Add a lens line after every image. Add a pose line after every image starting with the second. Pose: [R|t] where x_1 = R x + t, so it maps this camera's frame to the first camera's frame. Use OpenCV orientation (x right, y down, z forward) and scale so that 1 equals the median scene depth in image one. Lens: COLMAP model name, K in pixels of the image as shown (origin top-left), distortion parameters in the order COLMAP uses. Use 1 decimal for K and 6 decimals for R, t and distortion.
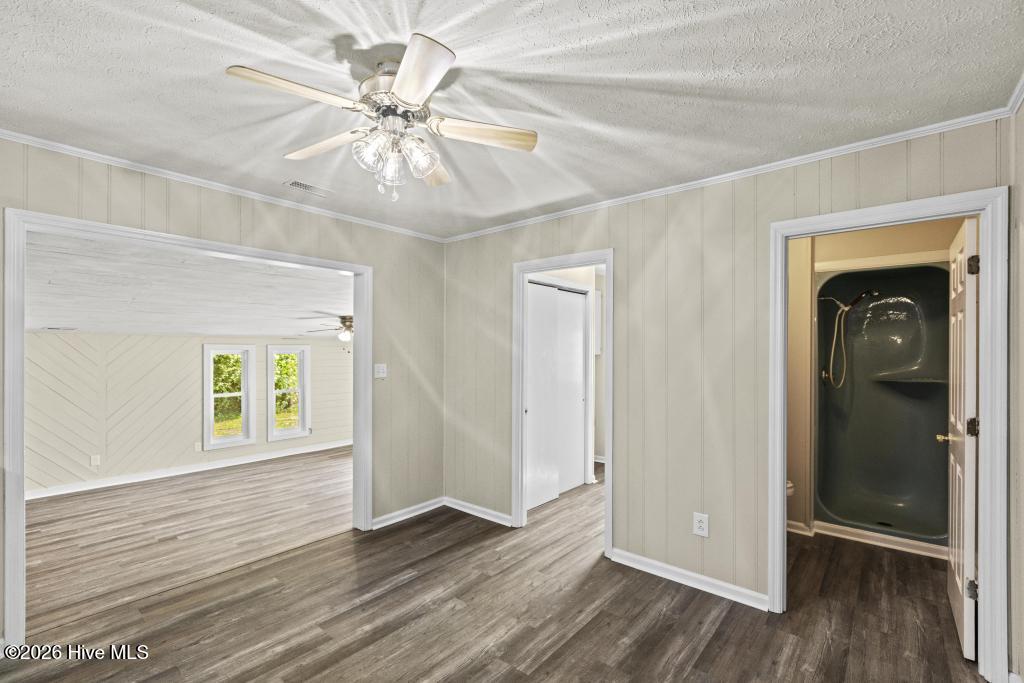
lens RADIAL K [[456.7, 0, 512.2], [0, 456.7, 348.9], [0, 0, 1]] dist [0.001423, -0.003910]
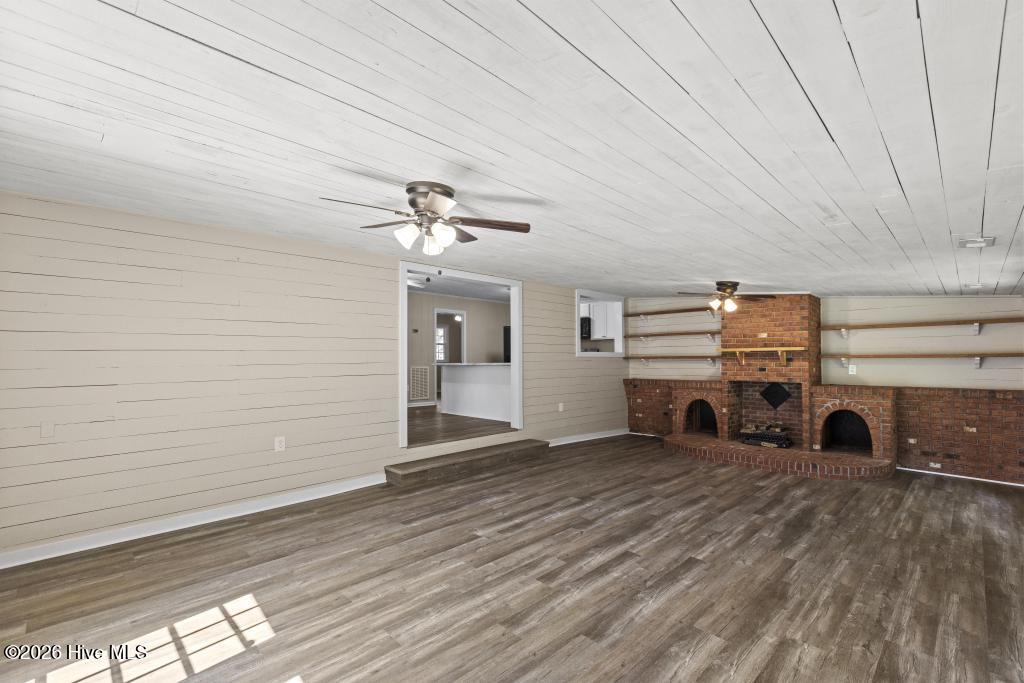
lens RADIAL K [[443.2, 0, 510.5], [0, 443.2, 368.6], [0, 0, 1]] dist [-0.000847, -0.000712]
pose [[-0.996298, -0.002674, 0.085929, -0.586833], [-0.001685, 0.999932, 0.011575, 0.103507], [-0.085954, 0.011388, -0.996234, 1.732339]]
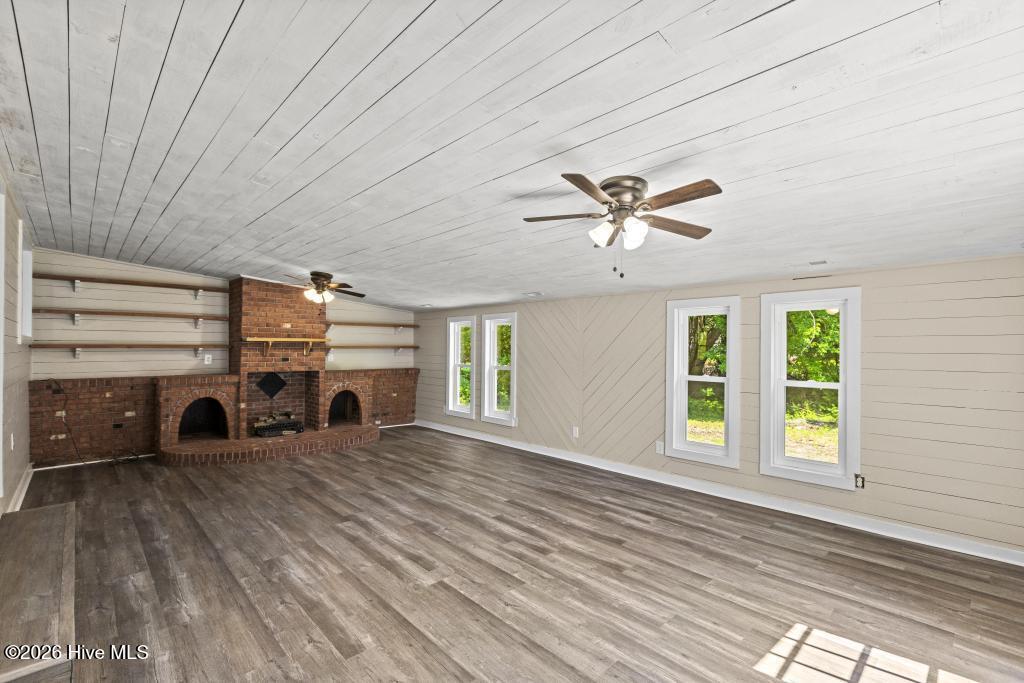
lens RADIAL K [[456.7, 0, 512.2], [0, 456.7, 348.9], [0, 0, 1]] dist [0.001423, -0.003910]
pose [[-0.116303, -0.001248, -0.993213, 0.035557], [0.004856, 0.999987, -0.001825, 0.094826], [0.993202, -0.005035, -0.116296, 1.219480]]
